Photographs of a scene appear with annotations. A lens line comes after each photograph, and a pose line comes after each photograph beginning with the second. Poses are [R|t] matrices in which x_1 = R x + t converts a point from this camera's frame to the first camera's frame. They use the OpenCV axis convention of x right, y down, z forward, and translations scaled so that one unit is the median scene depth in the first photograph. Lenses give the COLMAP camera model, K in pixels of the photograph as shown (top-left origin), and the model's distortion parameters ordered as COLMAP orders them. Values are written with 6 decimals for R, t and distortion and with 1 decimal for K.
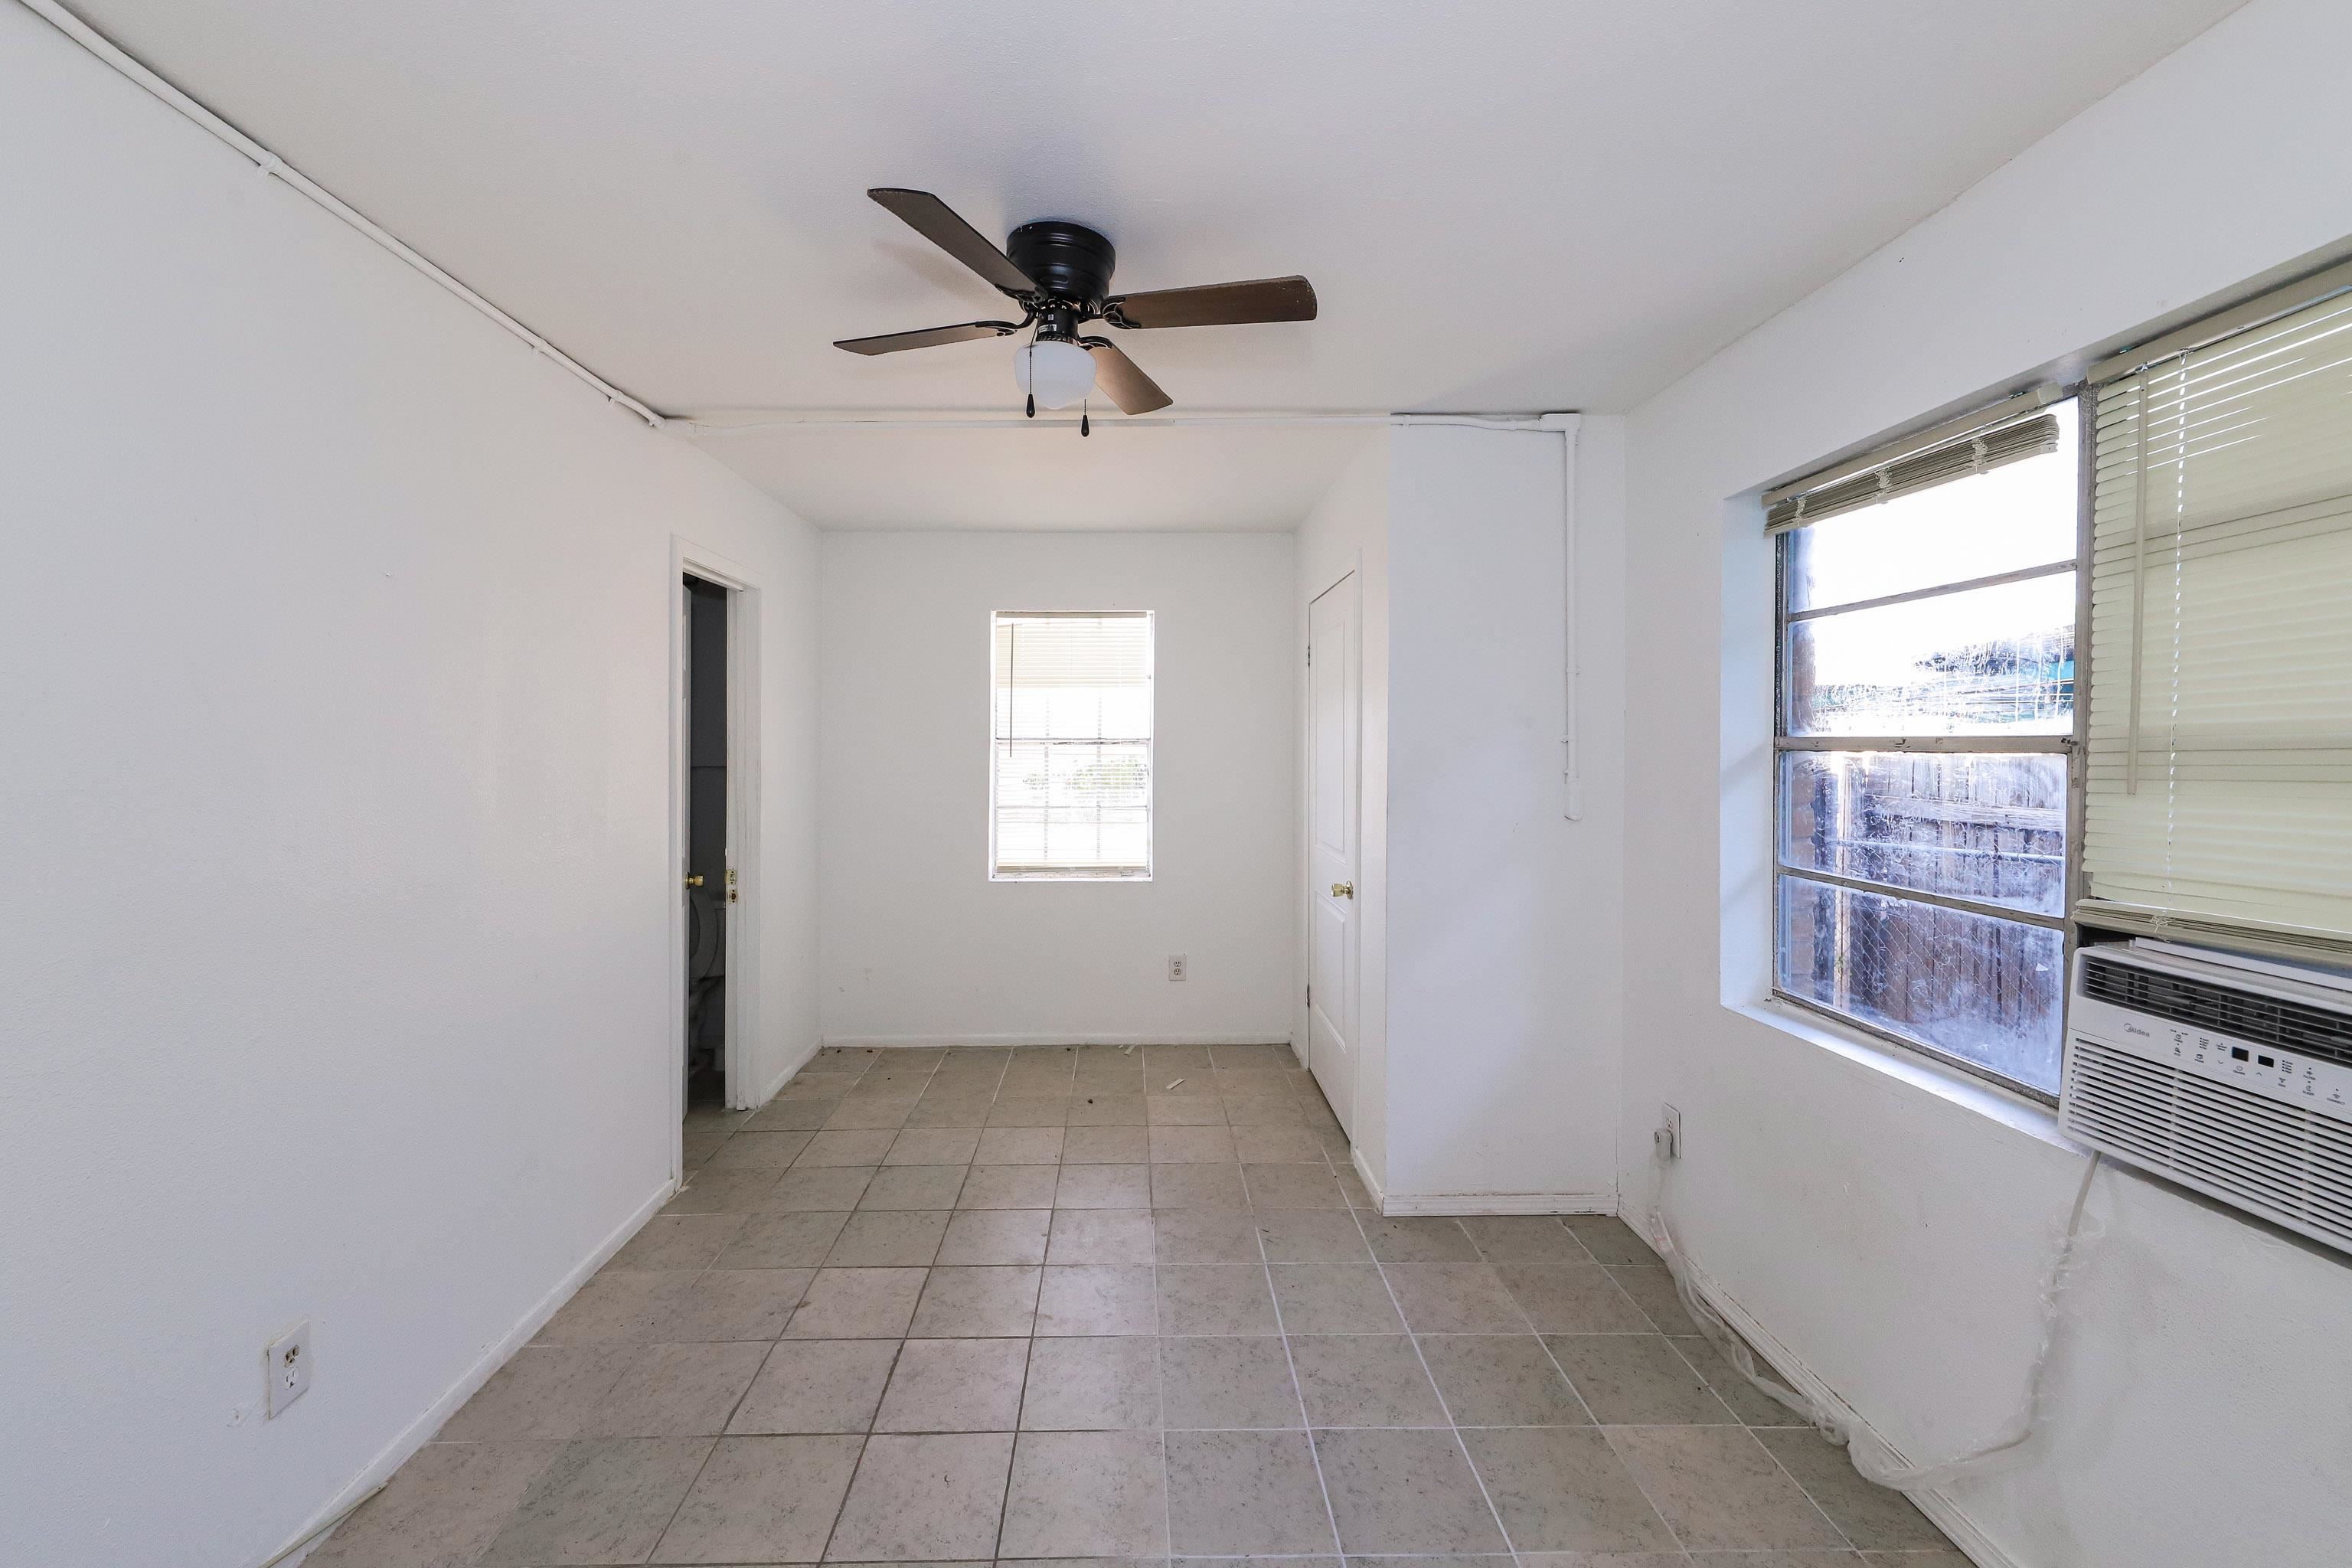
lens RADIAL K [[930.8, 0, 1159.2], [0, 930.8, 754.5], [0, 0, 1]] dist [0.019083, -0.008250]
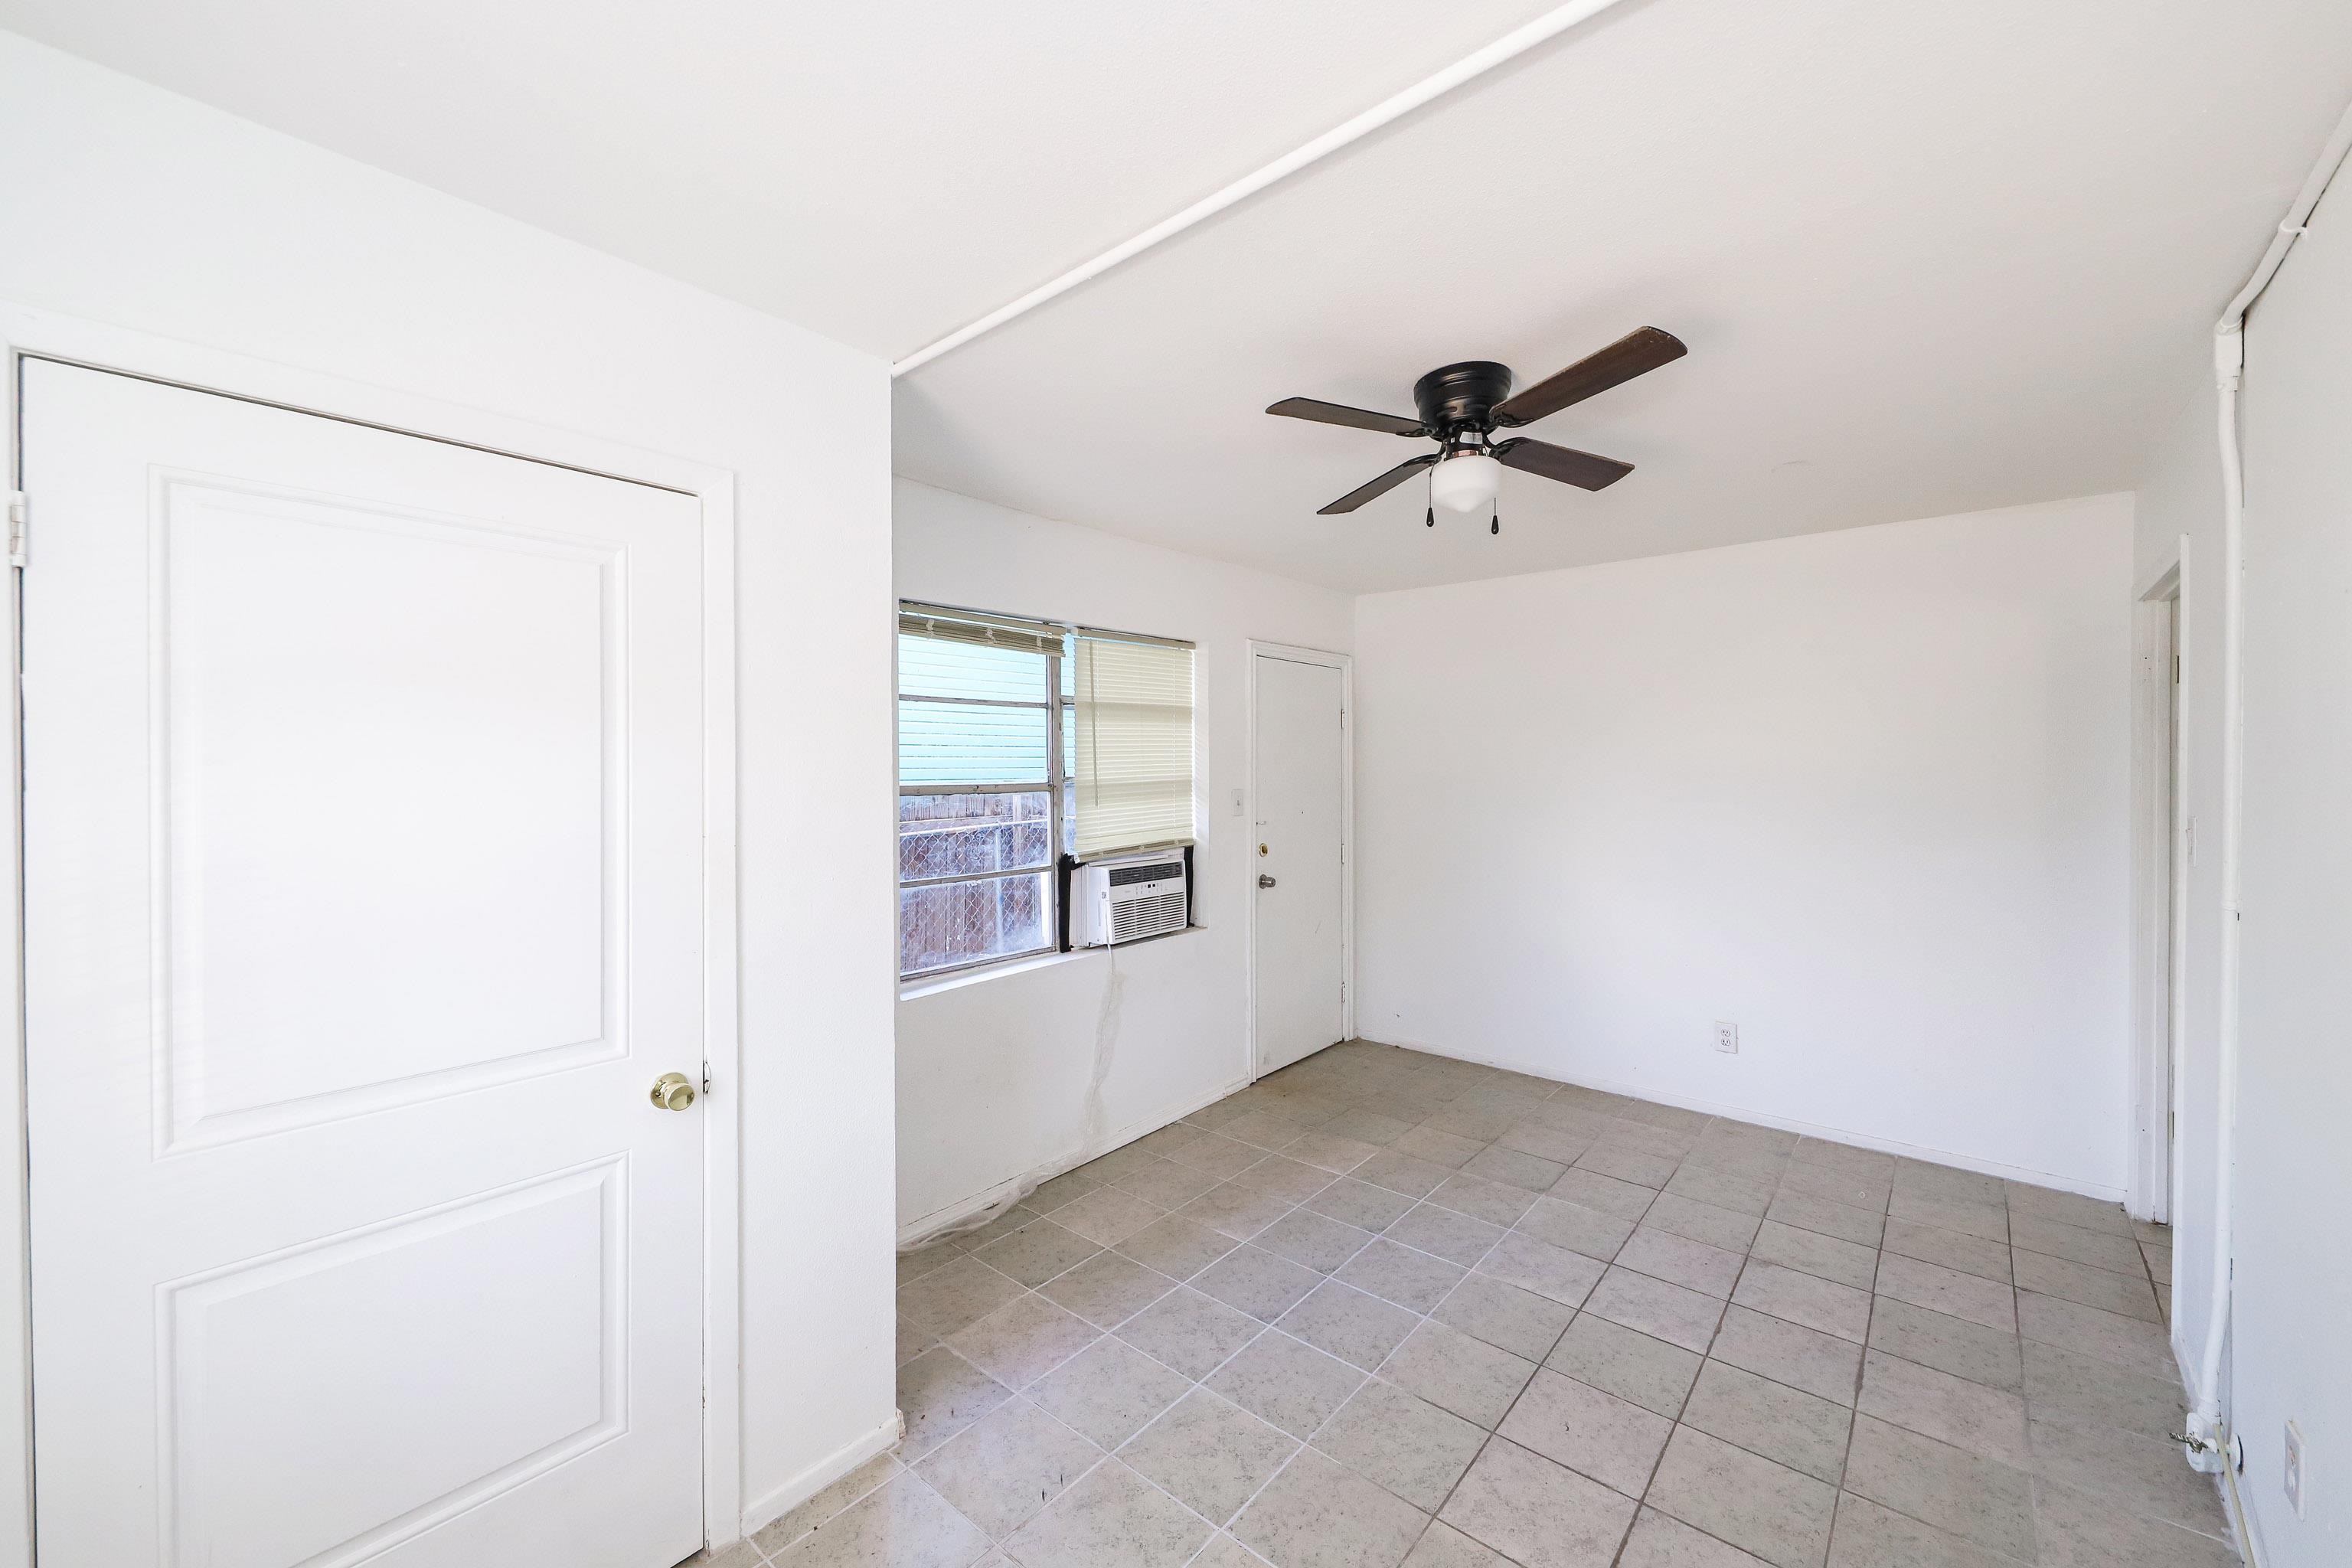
lens RADIAL K [[933.2, 0, 1147.6], [0, 933.2, 766.1], [0, 0, 1]] dist [0.021502, -0.004000]
pose [[-0.724553, -0.003576, 0.689210, -0.421213], [0.008113, 0.999873, 0.013716, -0.050900], [-0.689171, 0.015529, -0.724432, 1.409728]]
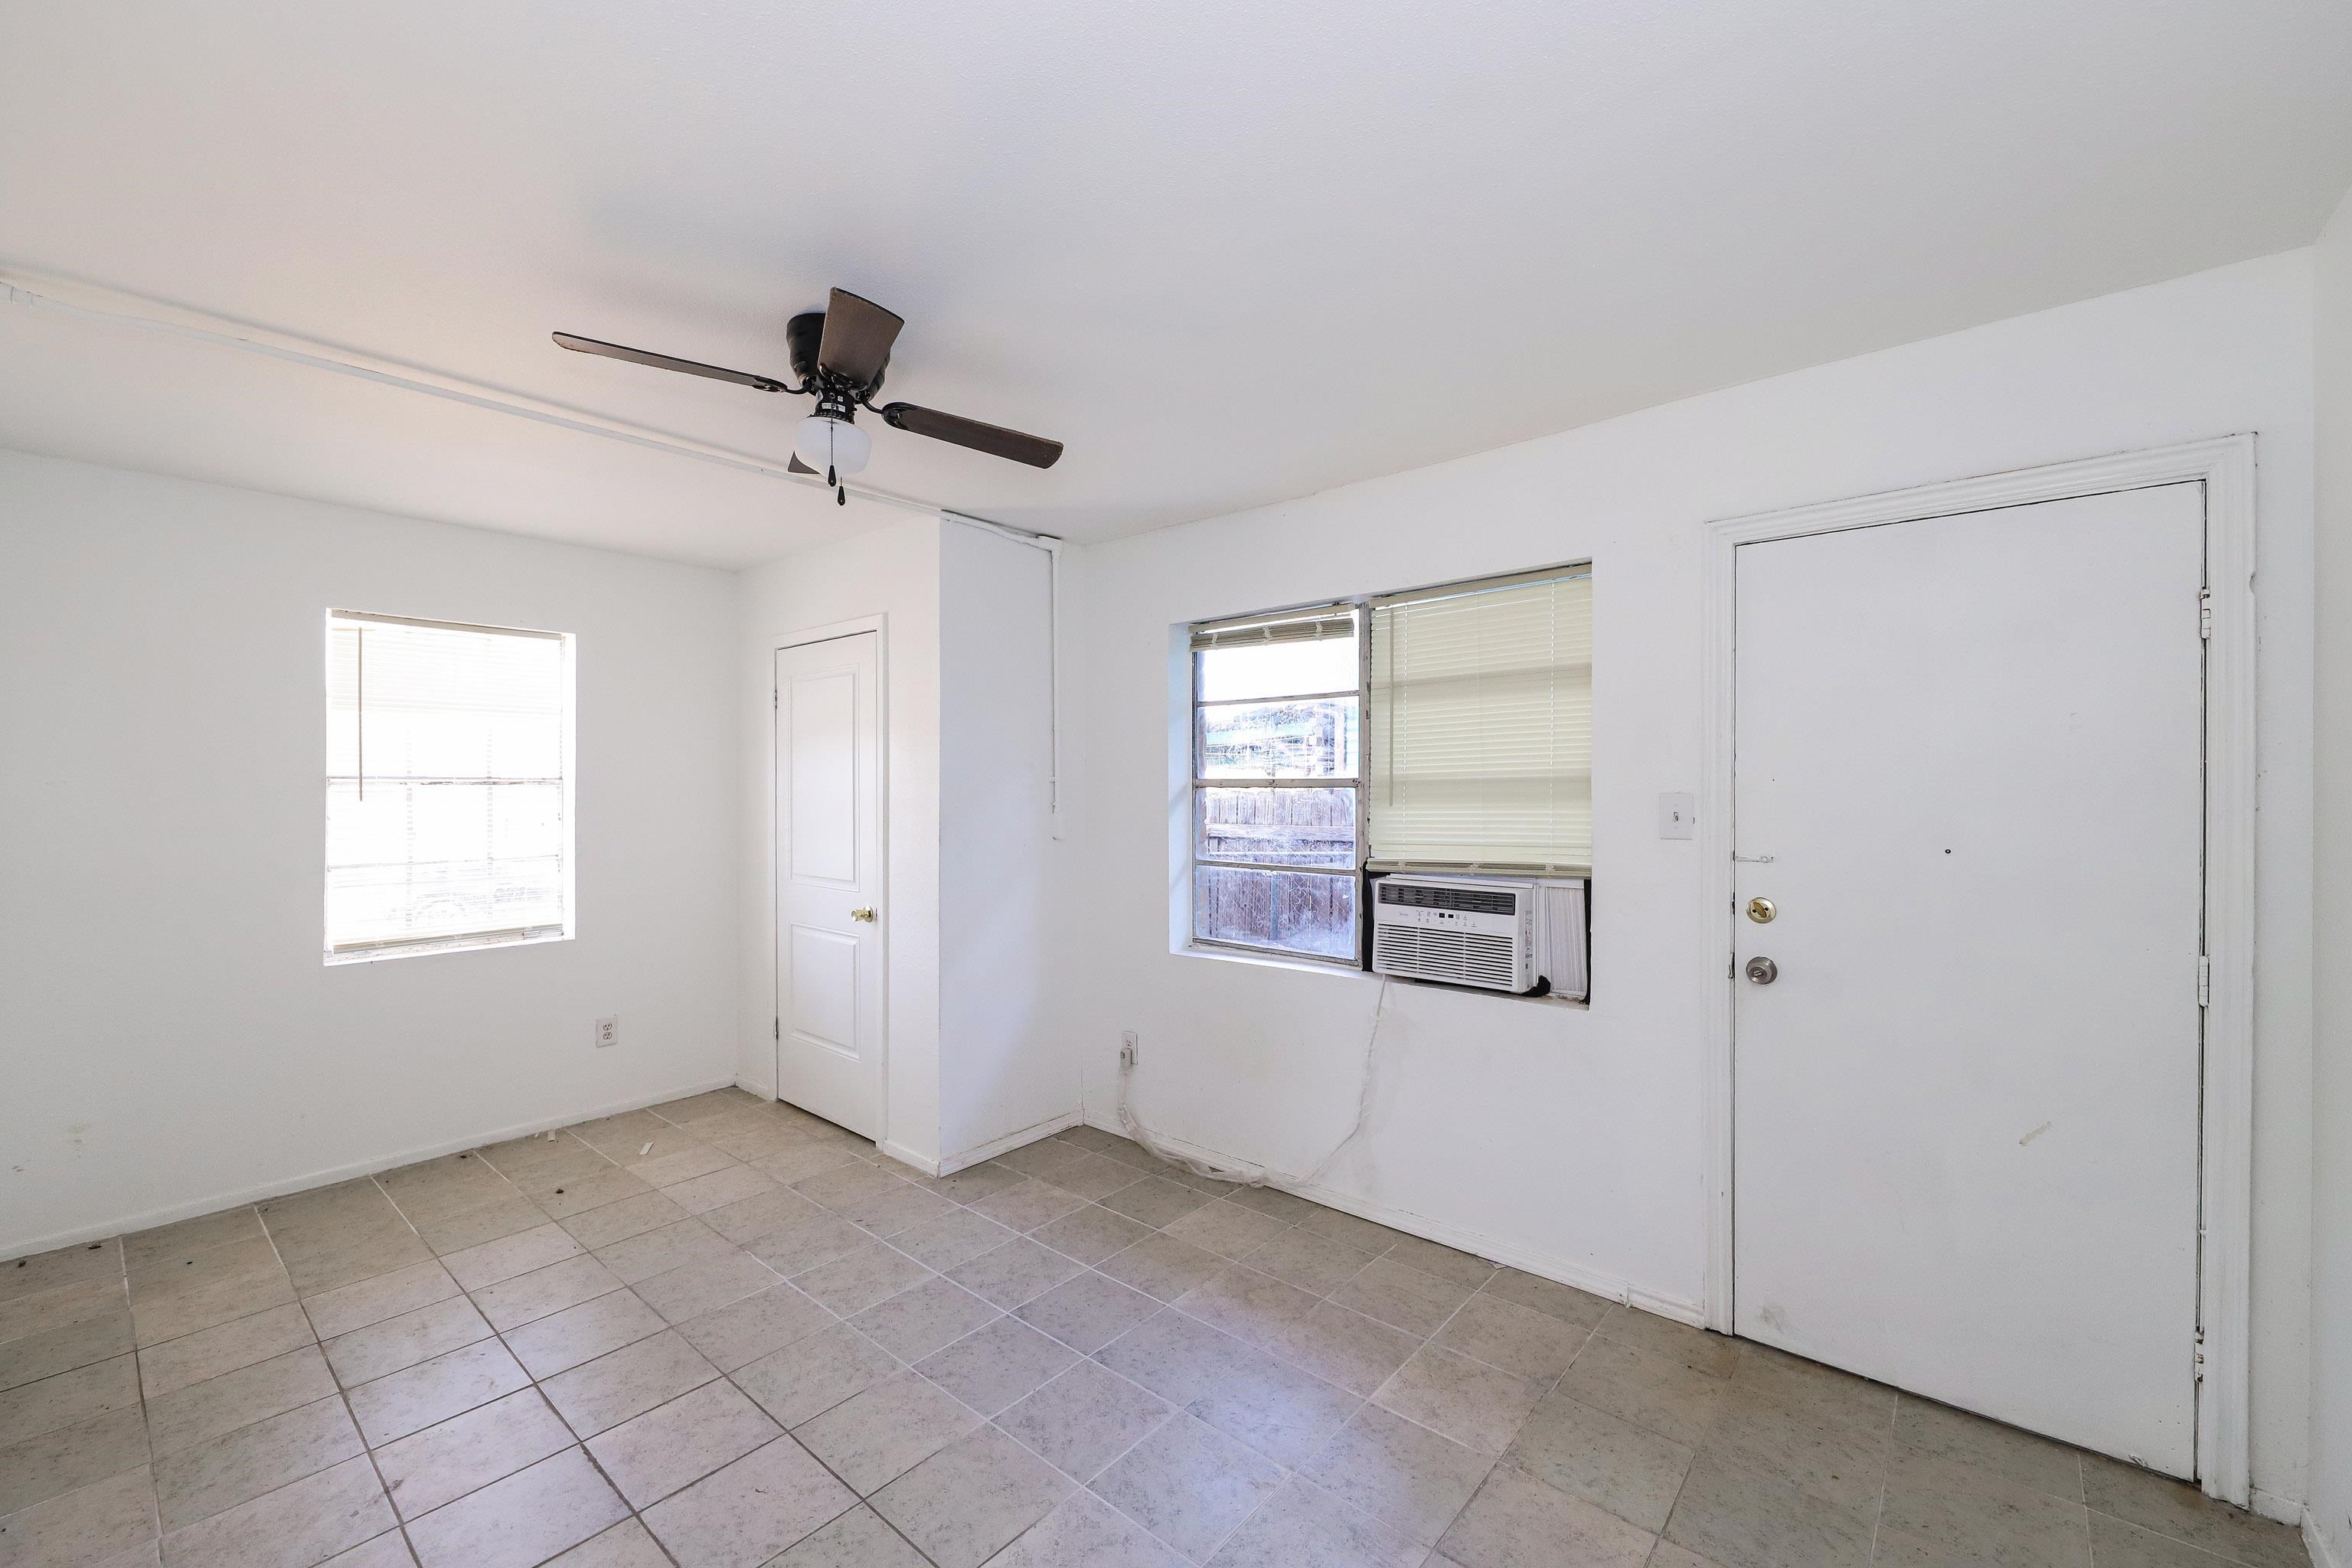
lens RADIAL K [[916.7, 0, 1179.9], [0, 916.7, 792.8], [0, 0, 1]] dist [0.012051, -0.004203]
pose [[0.671894, -0.006616, 0.740618, -0.423879], [0.009644, 0.999953, 0.000184, 0.003565], [-0.740584, 0.007019, 0.671927, -0.021732]]
